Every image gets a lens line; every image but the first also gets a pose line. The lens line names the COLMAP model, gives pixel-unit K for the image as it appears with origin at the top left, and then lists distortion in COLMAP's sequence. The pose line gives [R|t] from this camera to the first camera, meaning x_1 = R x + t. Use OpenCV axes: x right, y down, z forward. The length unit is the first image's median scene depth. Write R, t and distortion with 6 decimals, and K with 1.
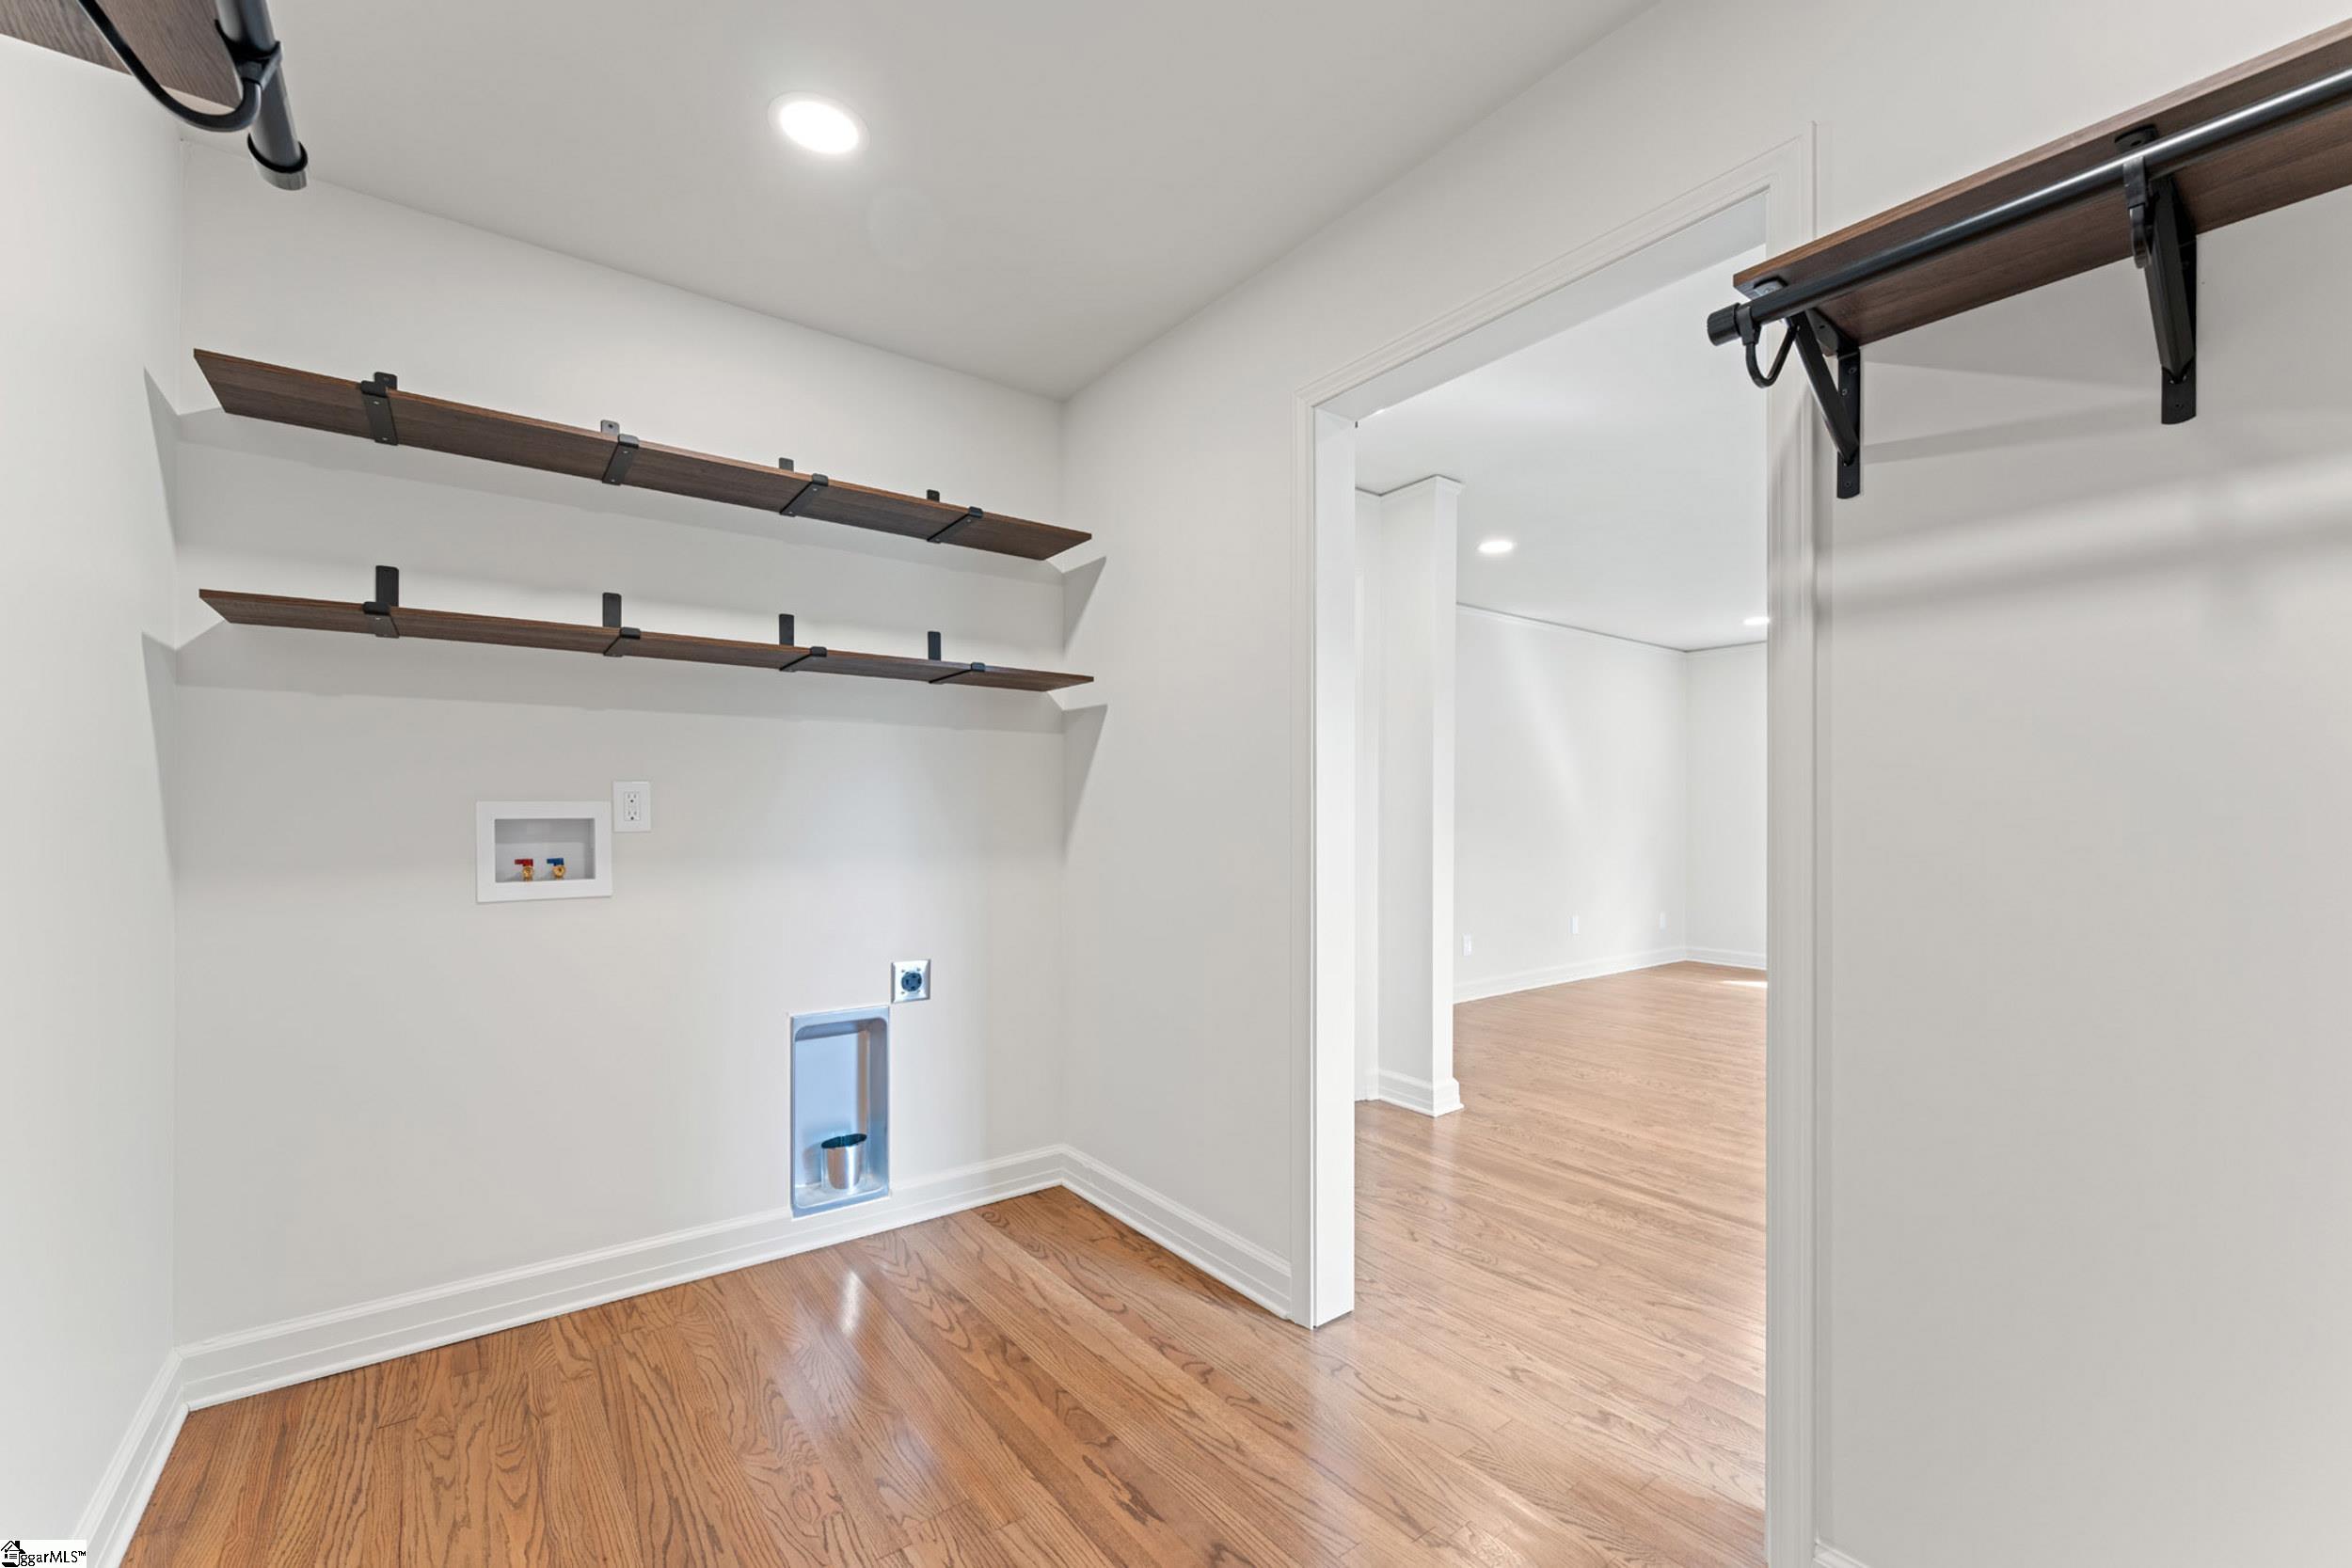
lens RADIAL K [[947.9, 0, 1174.8], [0, 947.9, 805.9], [0, 0, 1]] dist [-0.002628, 0.000105]
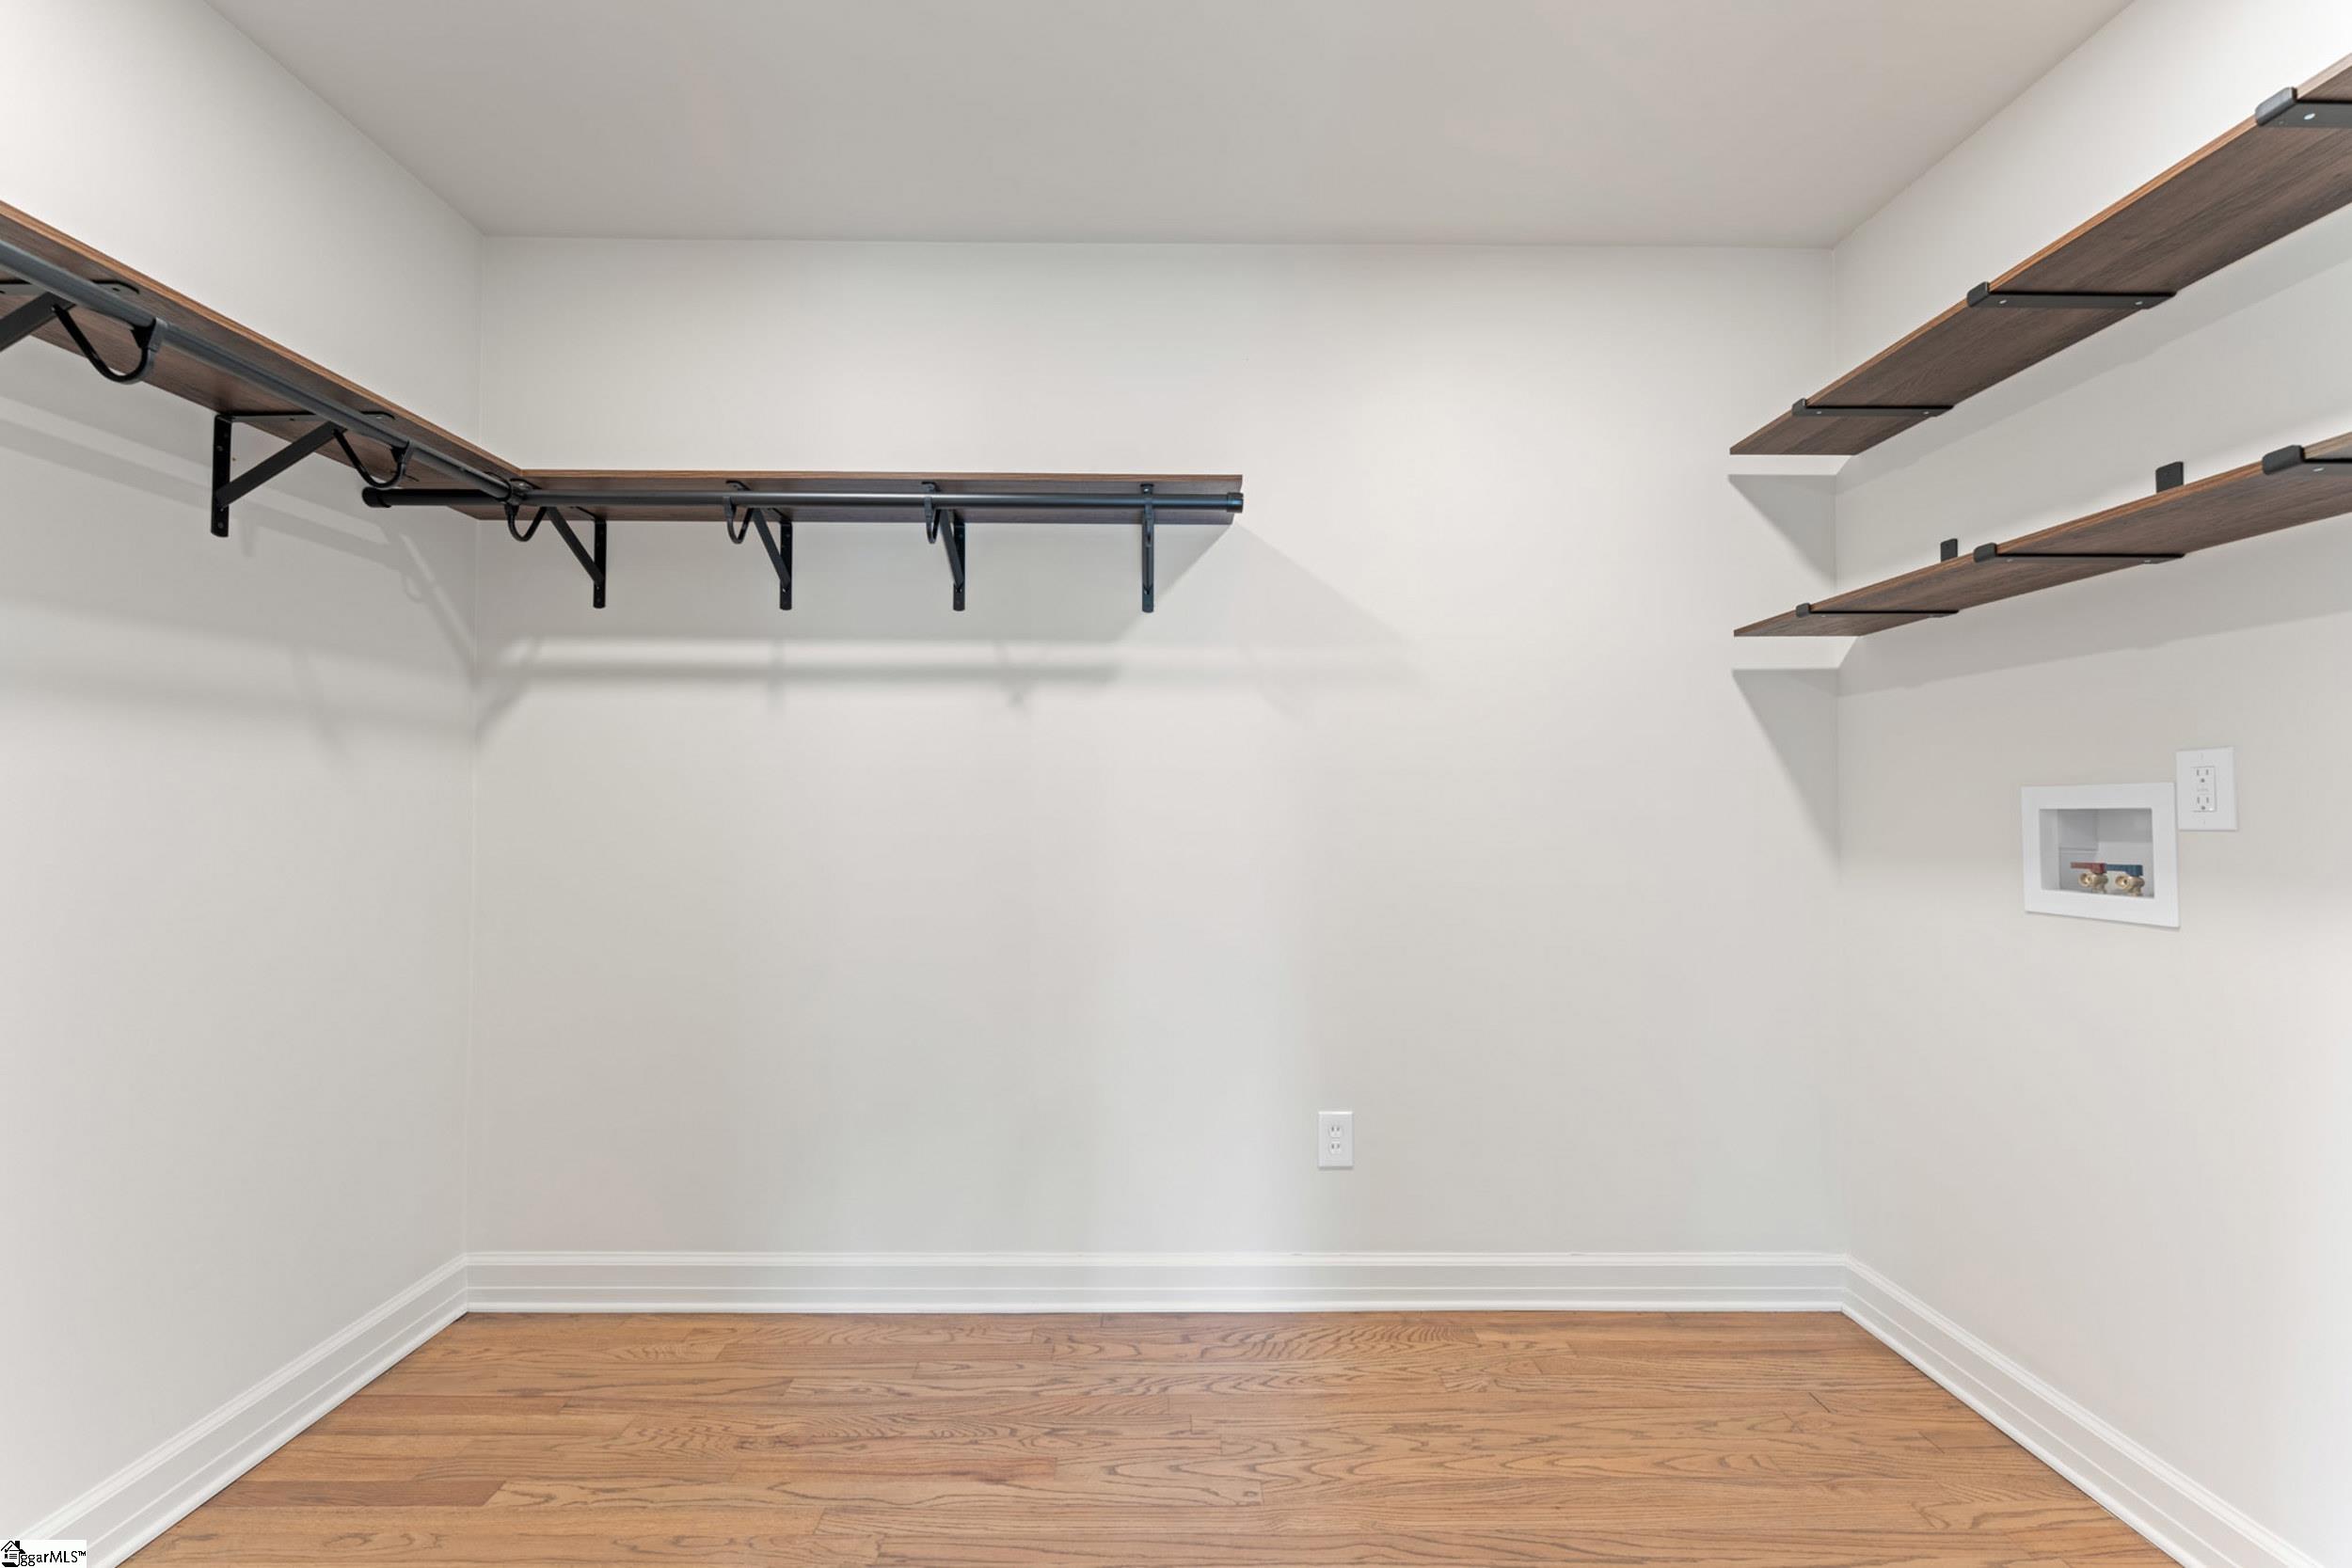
lens RADIAL K [[947.9, 0, 1169.6], [0, 947.9, 777.5], [0, 0, 1]] dist [-0.002628, 0.000105]
pose [[-0.592318, -0.029095, -0.805179, 0.361633], [0.002771, 0.999268, -0.038147, 0.015798], [0.805699, -0.024826, -0.591804, 0.891283]]
